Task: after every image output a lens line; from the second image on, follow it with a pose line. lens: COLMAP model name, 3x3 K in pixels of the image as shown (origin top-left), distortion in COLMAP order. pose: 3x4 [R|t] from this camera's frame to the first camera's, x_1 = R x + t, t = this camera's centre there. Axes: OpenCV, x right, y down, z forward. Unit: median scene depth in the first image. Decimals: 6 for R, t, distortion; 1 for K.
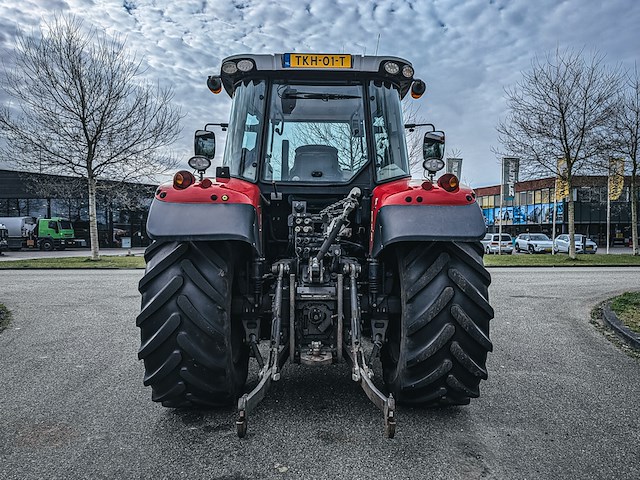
lens RADIAL K [[476.8, 0, 317.2], [0, 476.8, 243.6], [0, 0, 1]] dist [-0.001648, -0.013978]
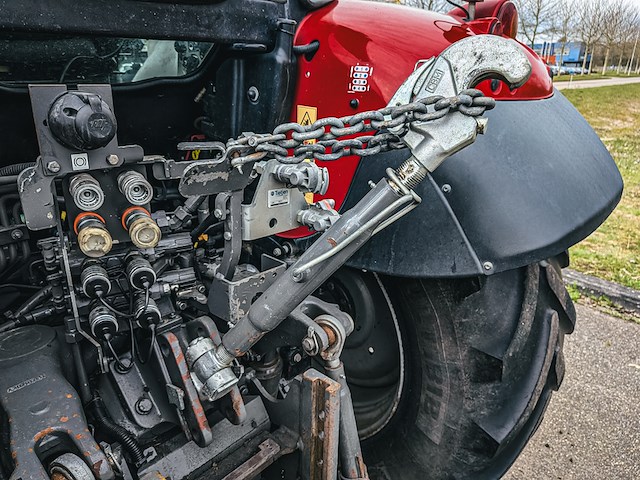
lens RADIAL K [[464.0, 0, 323.7], [0, 464.0, 244.6], [0, 0, 1]] dist [0.011839, -0.027401]
pose [[0.669903, -0.261817, 0.694753, -0.103247], [-0.004230, 0.934398, 0.356206, -0.089963], [-0.742437, -0.241562, 0.624848, 0.770373]]
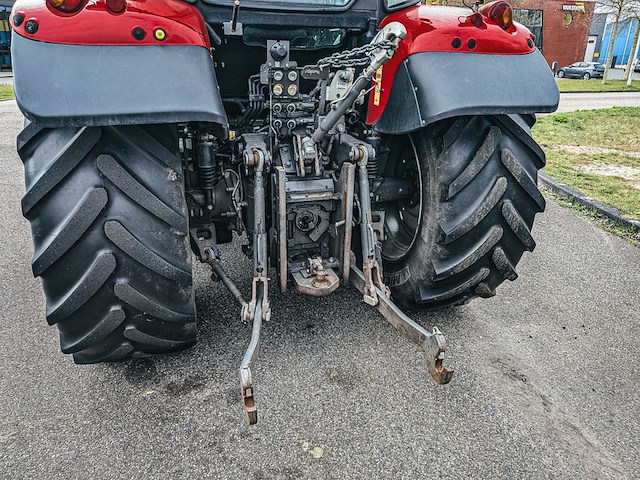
lens RADIAL K [[464.0, 0, 311.8], [0, 464.0, 252.4], [0, 0, 1]] dist [0.011839, -0.027401]
pose [[0.955230, -0.108127, 0.275397, -0.178218], [-0.003265, 0.926916, 0.375254, -0.058154], [-0.295845, -0.359353, 0.885066, 0.351877]]
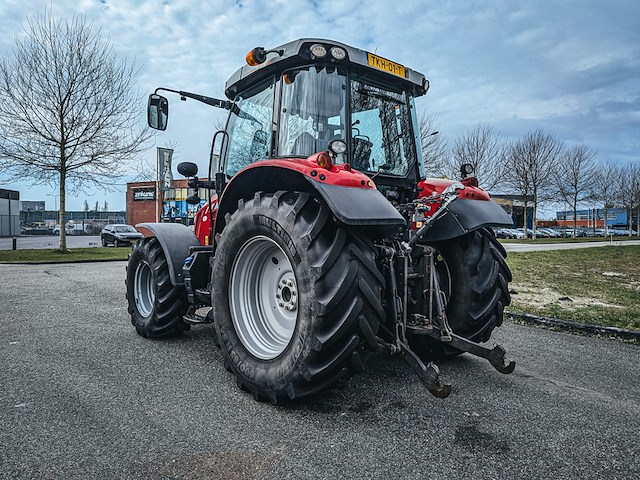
lens RADIAL K [[476.8, 0, 316.9], [0, 476.8, 240.3], [0, 0, 1]] dist [-0.001648, -0.013978]
pose [[0.756266, -0.006693, 0.654230, -0.848376], [-0.001488, 0.999927, 0.011950, 0.012713], [-0.654262, -0.010011, 0.756201, 0.258769]]
